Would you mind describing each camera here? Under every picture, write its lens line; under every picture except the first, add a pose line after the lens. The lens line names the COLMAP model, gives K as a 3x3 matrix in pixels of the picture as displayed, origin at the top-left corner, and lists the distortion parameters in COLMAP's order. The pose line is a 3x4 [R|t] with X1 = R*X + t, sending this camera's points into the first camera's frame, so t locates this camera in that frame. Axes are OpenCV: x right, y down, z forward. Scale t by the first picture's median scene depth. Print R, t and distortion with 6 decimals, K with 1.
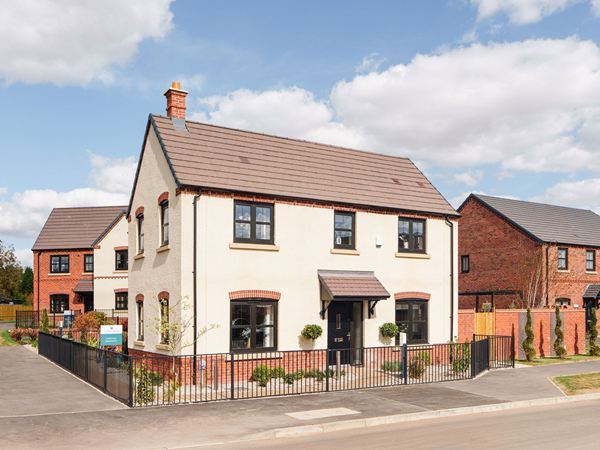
lens RADIAL K [[727.8, 0, 300.0], [0, 727.8, 343.6], [0, 0, 1]] dist [-0.004845, 0.002548]
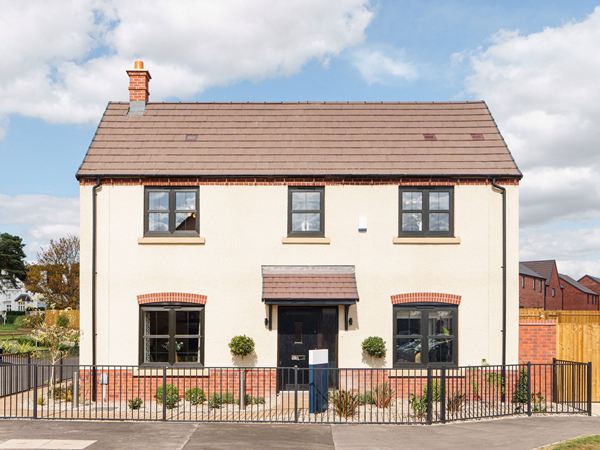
lens RADIAL K [[727.8, 0, 300.0], [0, 727.8, 343.6], [0, 0, 1]] dist [-0.004845, 0.002548]
pose [[0.784177, 0.031915, -0.619716, 0.518958], [-0.036690, 0.999314, 0.005038, -0.022969], [0.619452, 0.018787, 0.784810, 0.402940]]
